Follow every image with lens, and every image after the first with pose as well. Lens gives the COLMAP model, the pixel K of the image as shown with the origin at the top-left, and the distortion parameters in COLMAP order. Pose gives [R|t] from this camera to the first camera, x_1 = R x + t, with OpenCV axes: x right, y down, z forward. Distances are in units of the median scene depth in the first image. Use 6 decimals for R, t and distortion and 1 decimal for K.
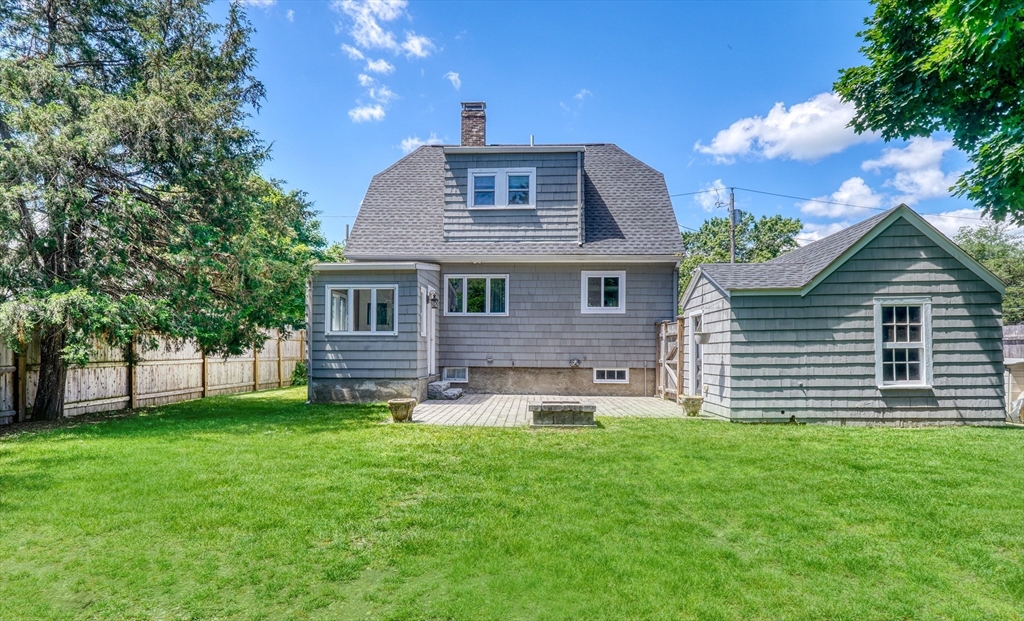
lens RADIAL K [[611.8, 0, 512.6], [0, 611.8, 314.7], [0, 0, 1]] dist [0.001885, 0.000571]
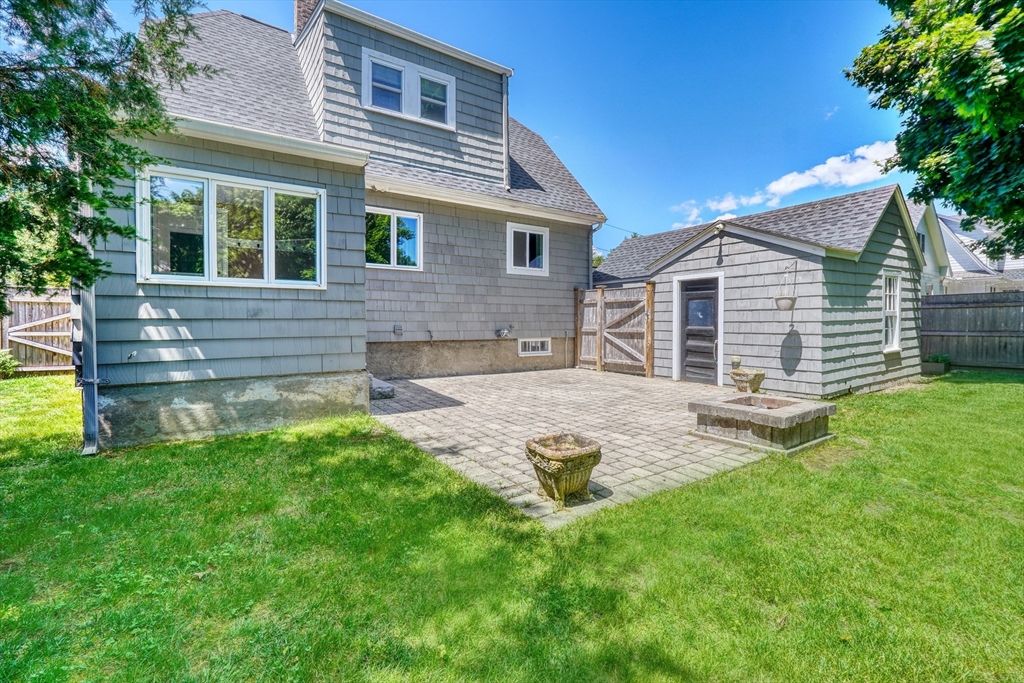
lens RADIAL K [[440.0, 0, 506.1], [0, 440.0, 317.7], [0, 0, 1]] dist [-0.002393, -0.000064]
pose [[0.785129, -0.000775, 0.619331, -0.256490], [-0.034716, 0.998372, 0.045259, 0.030564], [-0.618358, -0.057035, 0.783824, 0.529564]]
